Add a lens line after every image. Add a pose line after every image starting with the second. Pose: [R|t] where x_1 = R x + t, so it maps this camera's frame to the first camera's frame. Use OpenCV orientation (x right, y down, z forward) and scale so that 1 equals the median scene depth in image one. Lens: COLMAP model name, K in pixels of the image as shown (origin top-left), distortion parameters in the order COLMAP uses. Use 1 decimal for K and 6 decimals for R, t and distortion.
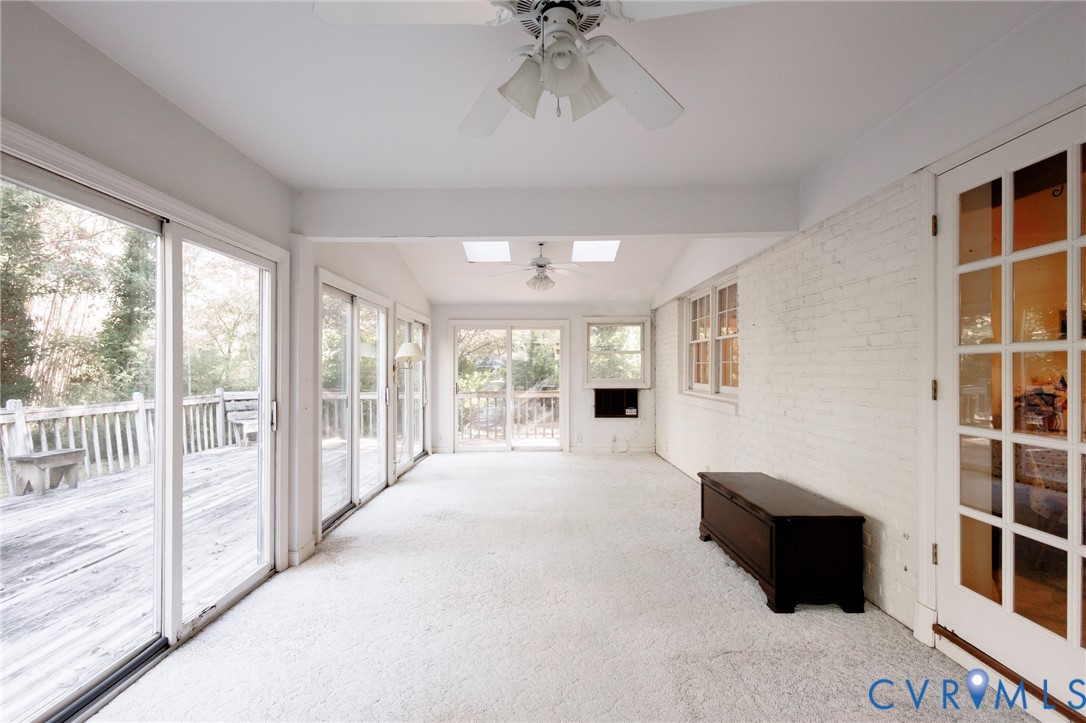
lens RADIAL K [[499.2, 0, 540.7], [0, 499.2, 368.1], [0, 0, 1]] dist [0.019665, -0.008907]
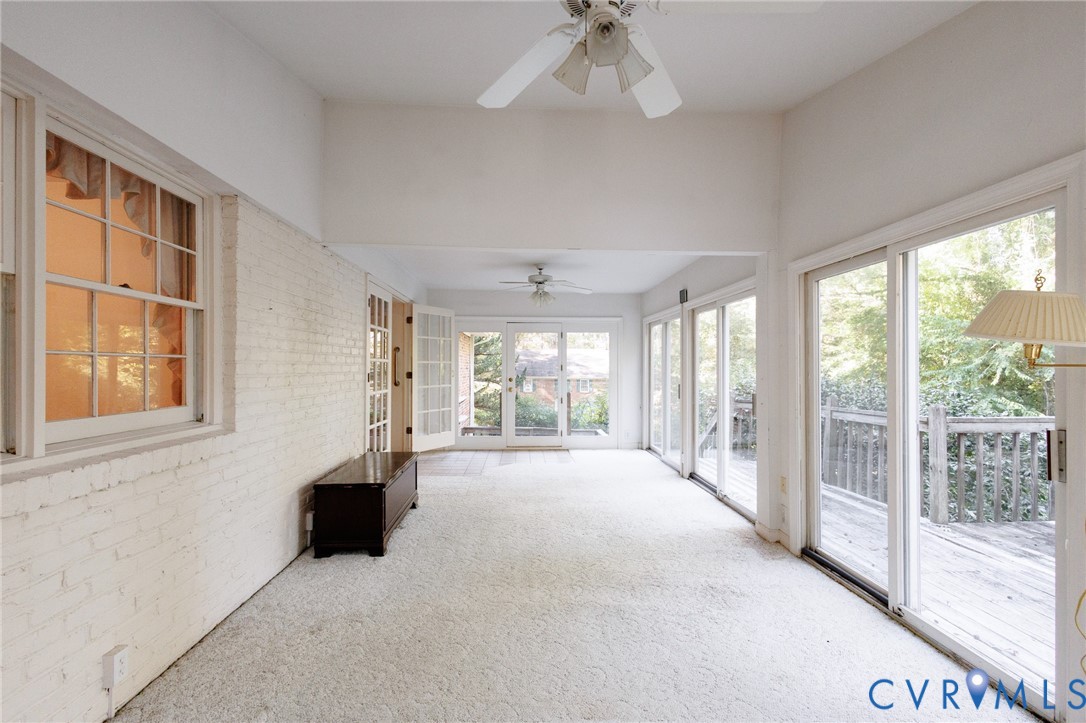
lens RADIAL K [[519.0, 0, 543.0], [0, 519.0, 361.5], [0, 0, 1]] dist [0.001072, 0.000090]
pose [[-0.999144, -0.001894, -0.041315, 0.046838], [-0.001698, 0.999987, -0.004769, -0.005547], [0.041324, -0.004695, -0.999135, 1.307607]]
